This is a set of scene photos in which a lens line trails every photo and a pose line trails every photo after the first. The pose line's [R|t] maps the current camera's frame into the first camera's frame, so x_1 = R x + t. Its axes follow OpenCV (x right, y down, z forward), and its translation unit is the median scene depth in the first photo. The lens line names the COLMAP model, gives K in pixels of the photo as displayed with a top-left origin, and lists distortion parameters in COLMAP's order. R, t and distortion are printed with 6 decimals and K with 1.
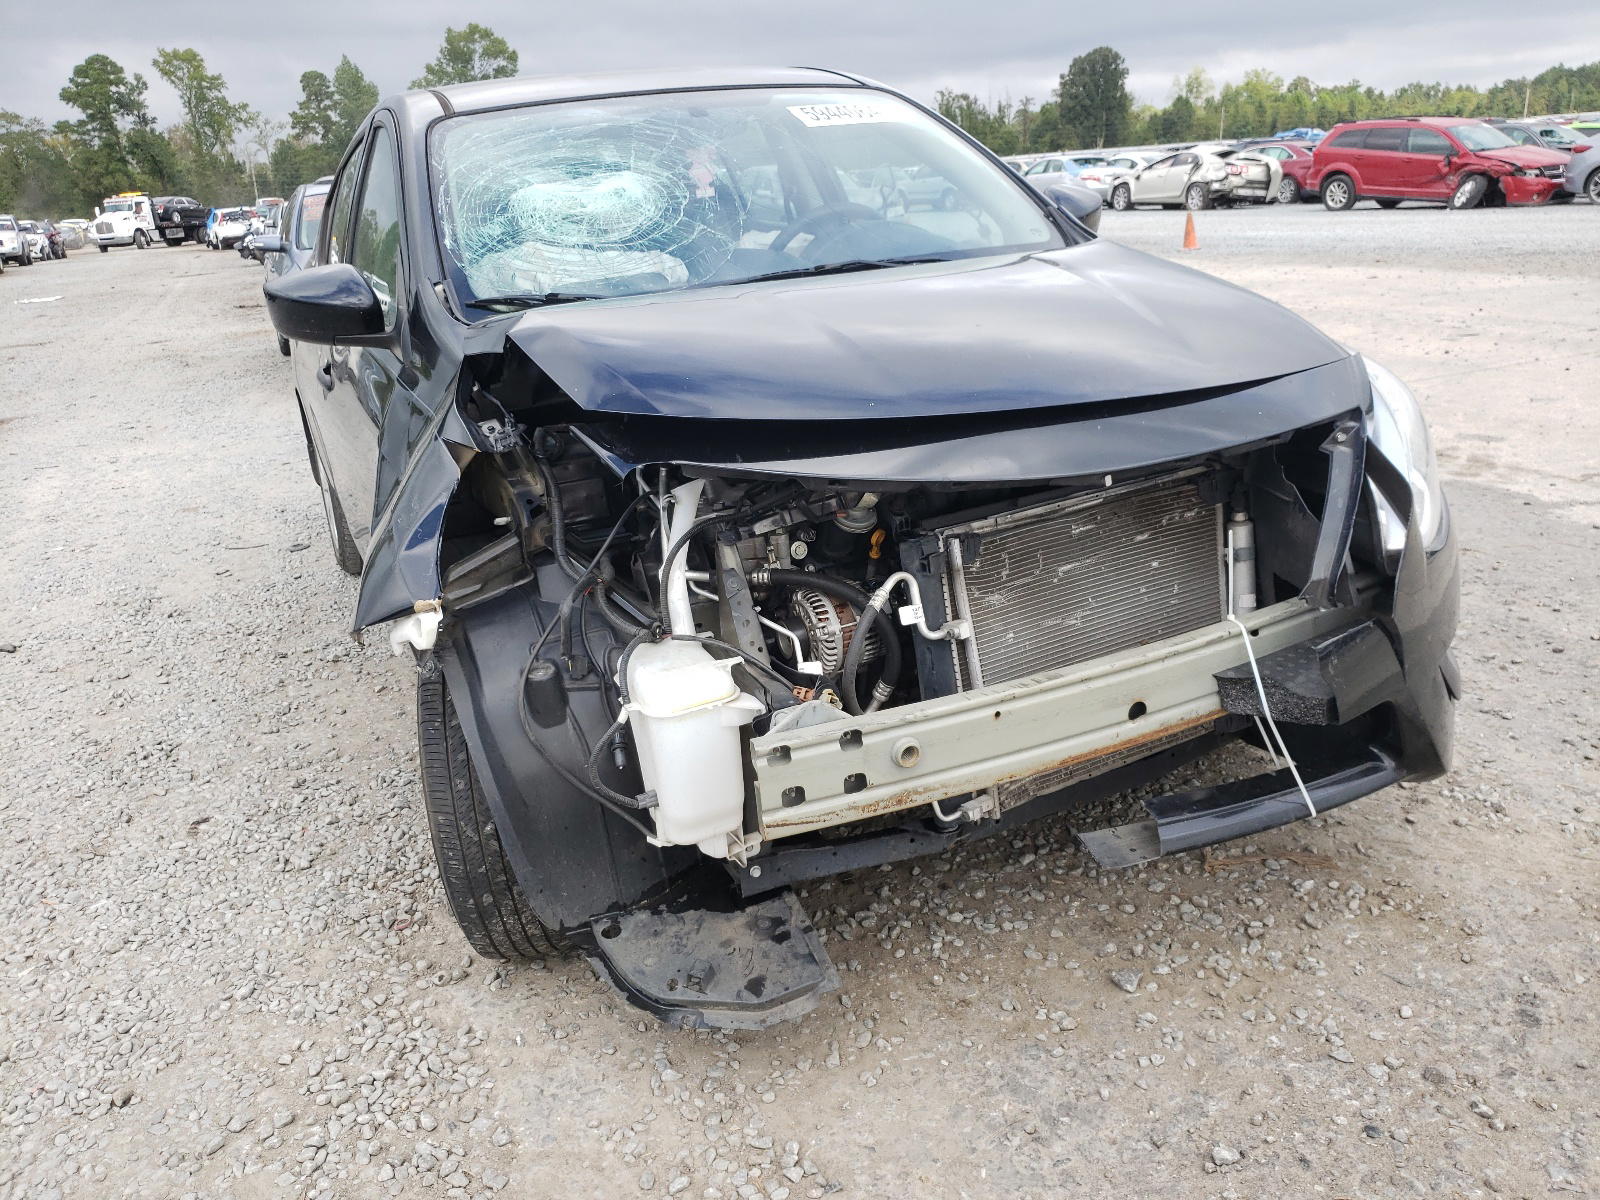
lens RADIAL K [[1325.7, 0, 796.9], [0, 1325.7, 599.2], [0, 0, 1]] dist [0.032901, -0.020544]
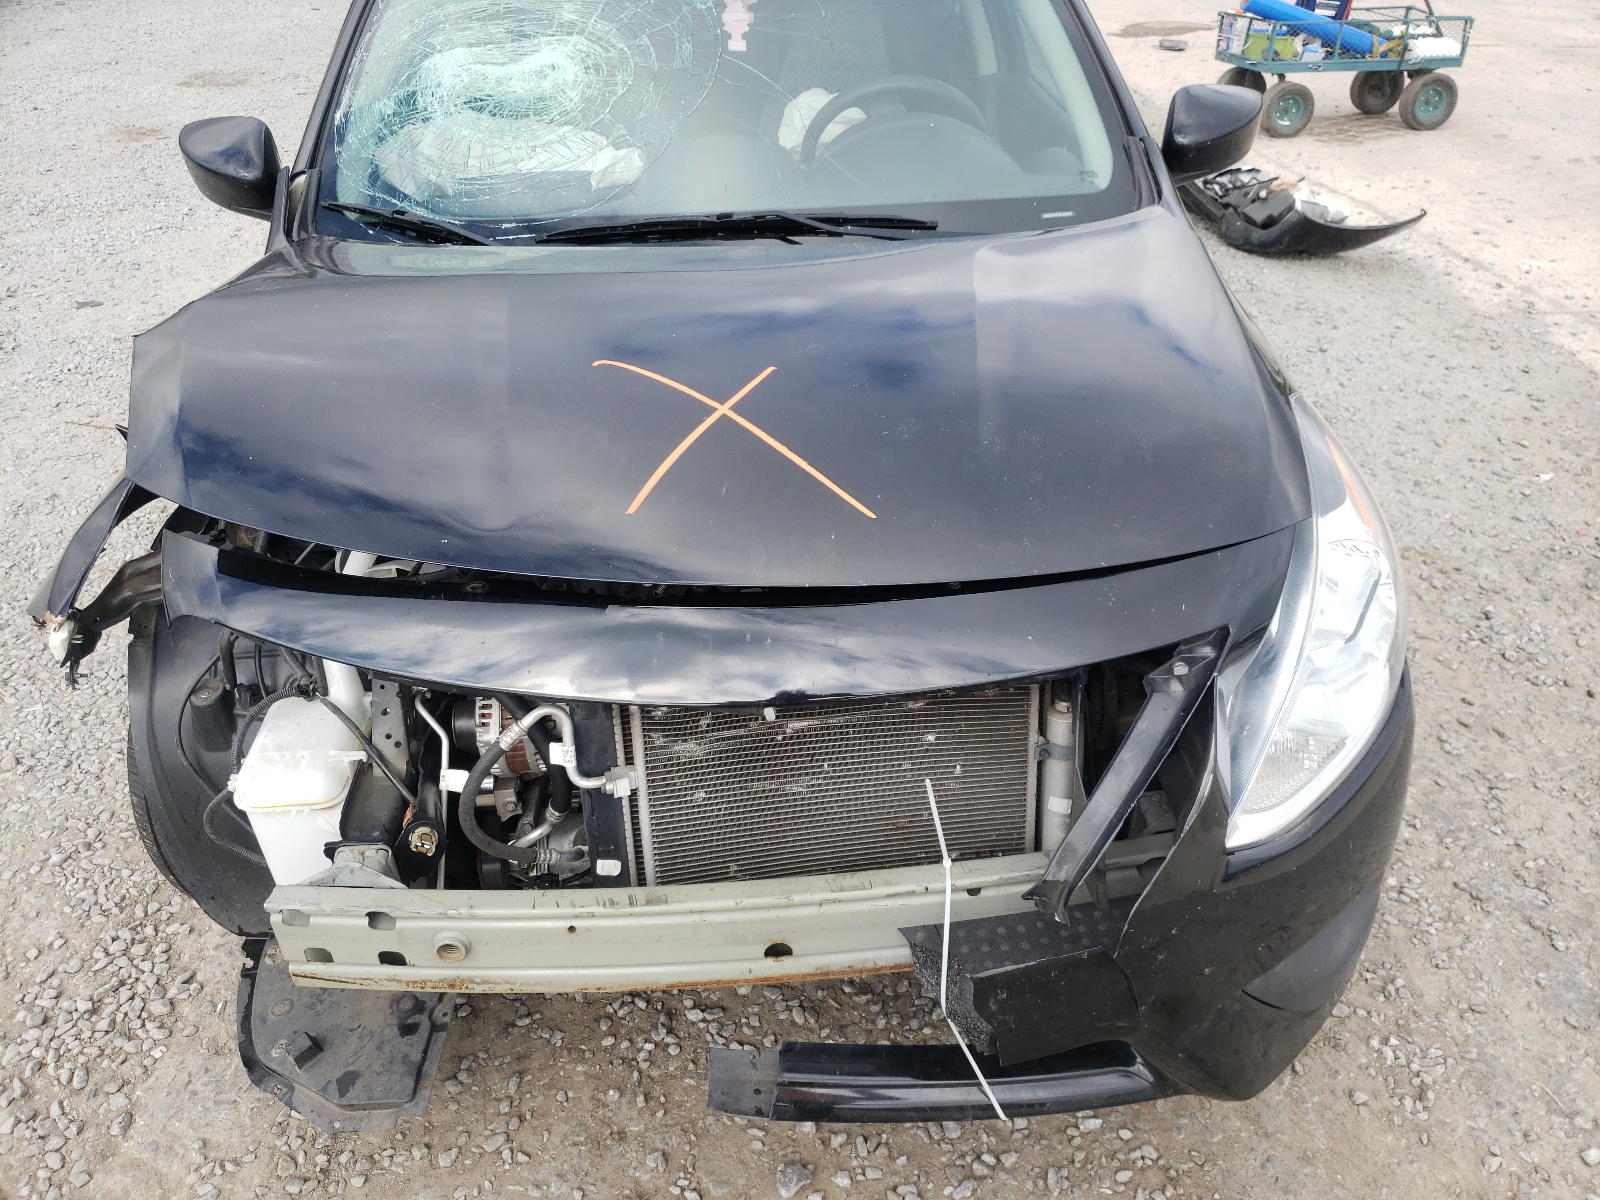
lens RADIAL K [[1325.7, 0, 801.7], [0, 1325.7, 600.2], [0, 0, 1]] dist [0.032901, -0.020544]
pose [[0.928864, 0.244968, -0.277852, 0.365603], [-0.165450, 0.945491, 0.280488, -0.284295], [0.331417, -0.214564, 0.918763, 0.263447]]
